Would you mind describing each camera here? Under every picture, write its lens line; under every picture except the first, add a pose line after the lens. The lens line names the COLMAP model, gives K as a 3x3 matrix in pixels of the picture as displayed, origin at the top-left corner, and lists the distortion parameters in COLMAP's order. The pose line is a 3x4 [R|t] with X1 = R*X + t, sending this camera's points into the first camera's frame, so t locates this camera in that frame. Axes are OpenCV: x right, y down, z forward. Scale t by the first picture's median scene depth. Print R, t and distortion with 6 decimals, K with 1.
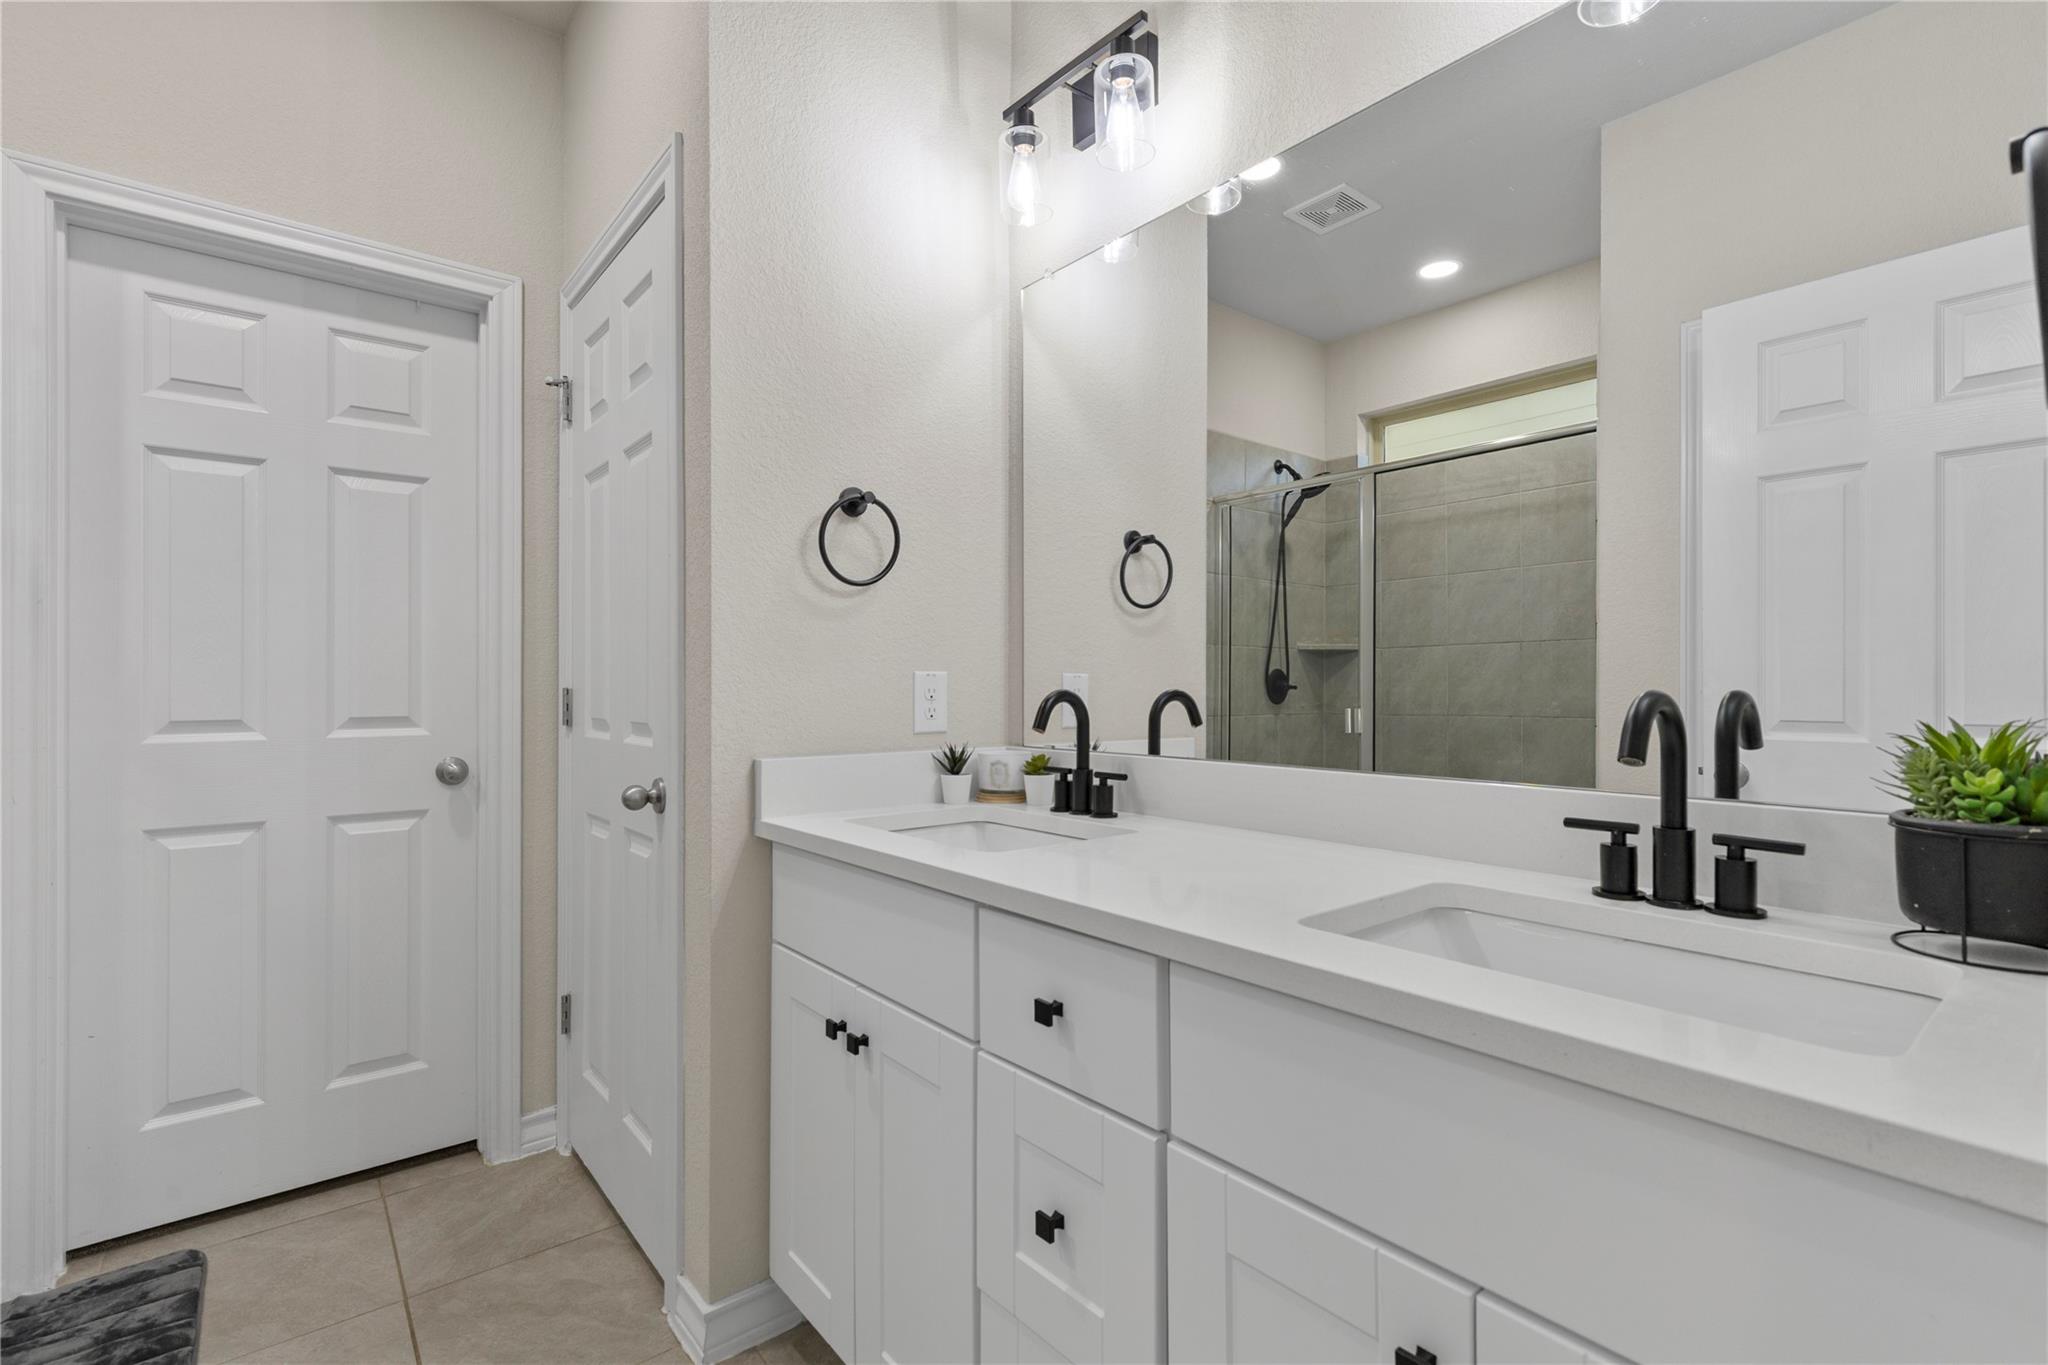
lens RADIAL K [[923.3, 0, 1036.5], [0, 923.3, 670.3], [0, 0, 1]] dist [0.004927, -0.000014]
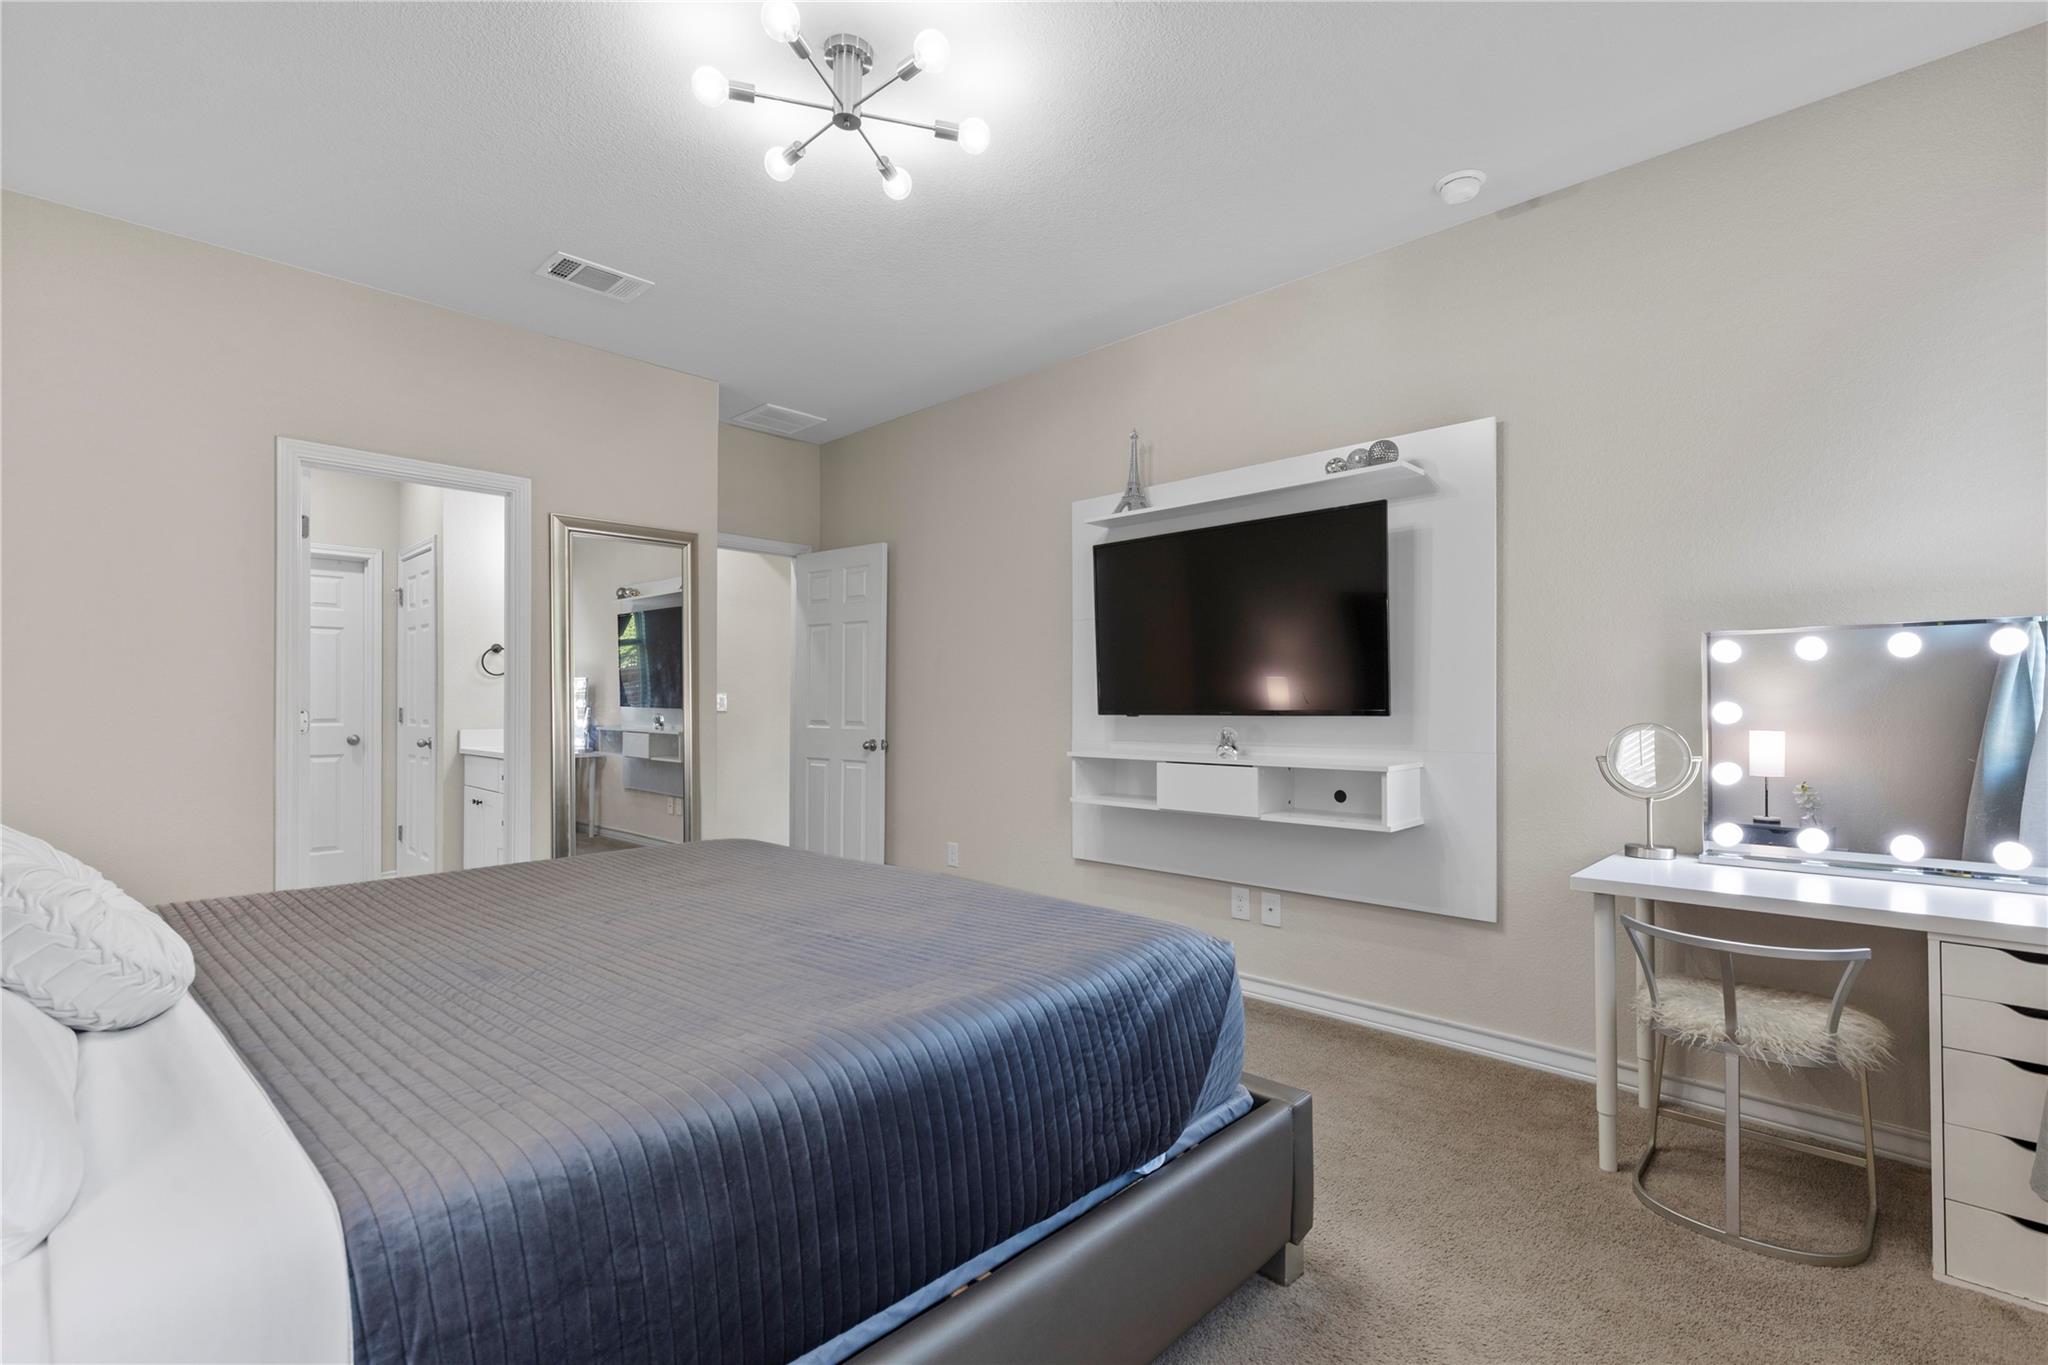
lens RADIAL K [[923.3, 0, 1027.7], [0, 923.3, 684.6], [0, 0, 1]] dist [0.004927, -0.000014]
pose [[0.994559, 0.000435, 0.104170, 0.959654], [-0.000307, 0.999999, -0.001249, -0.042063], [-0.104171, 0.001211, 0.994559, -1.743813]]
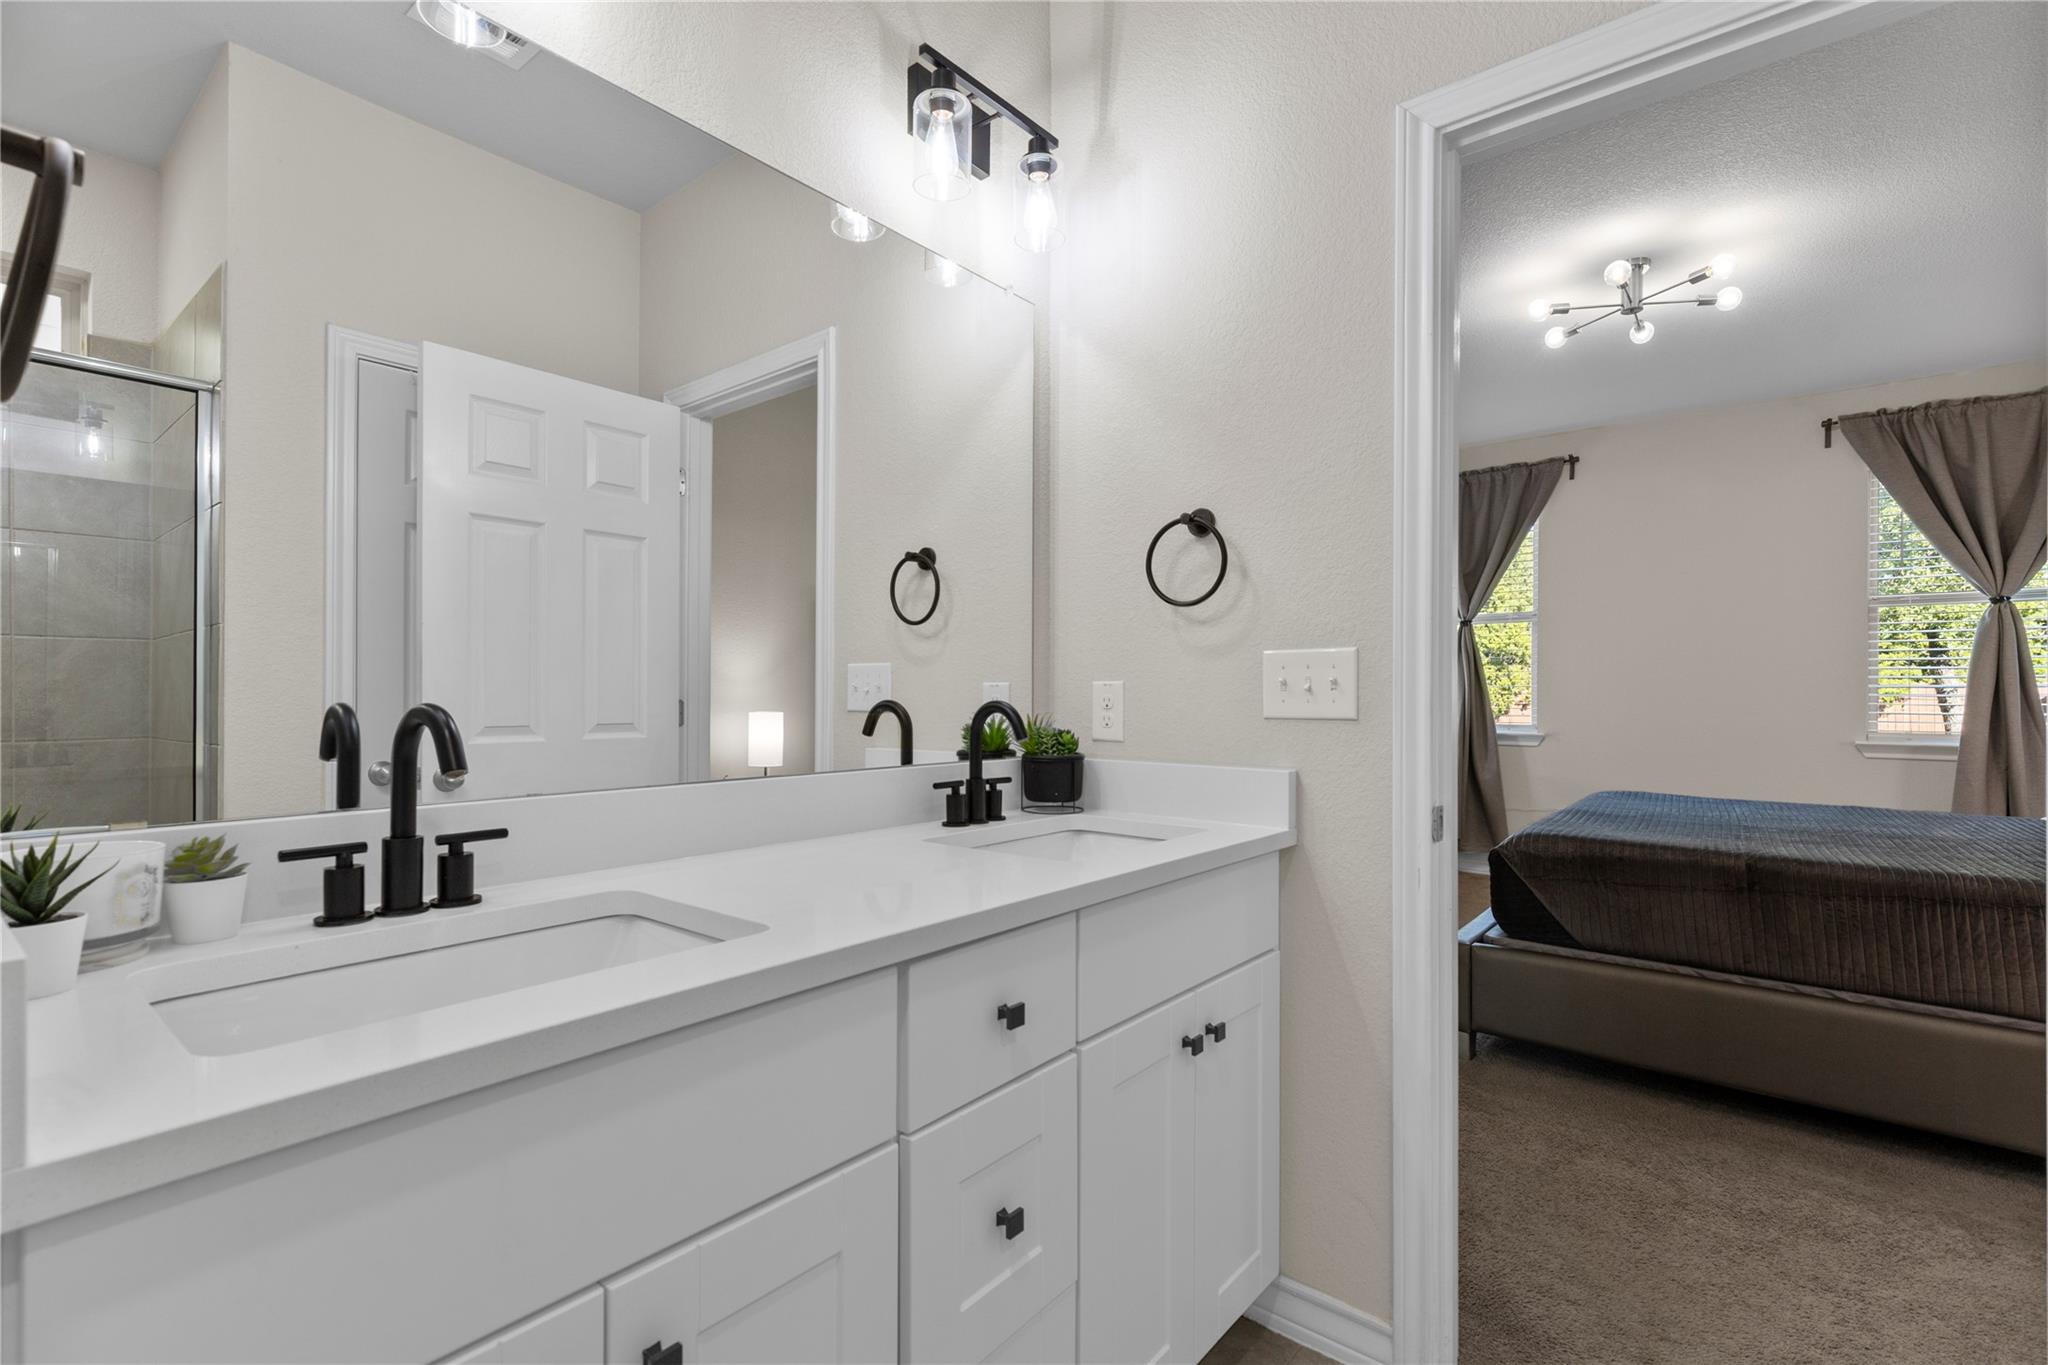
lens RADIAL K [[923.3, 0, 1022.7], [0, 923.3, 697.8], [0, 0, 1]] dist [0.004927, -0.000014]
pose [[-0.180142, -0.001542, 0.983639, -0.885922], [-0.014012, 0.999901, -0.000998, 0.017434], [-0.983541, -0.013962, -0.180145, 1.048993]]
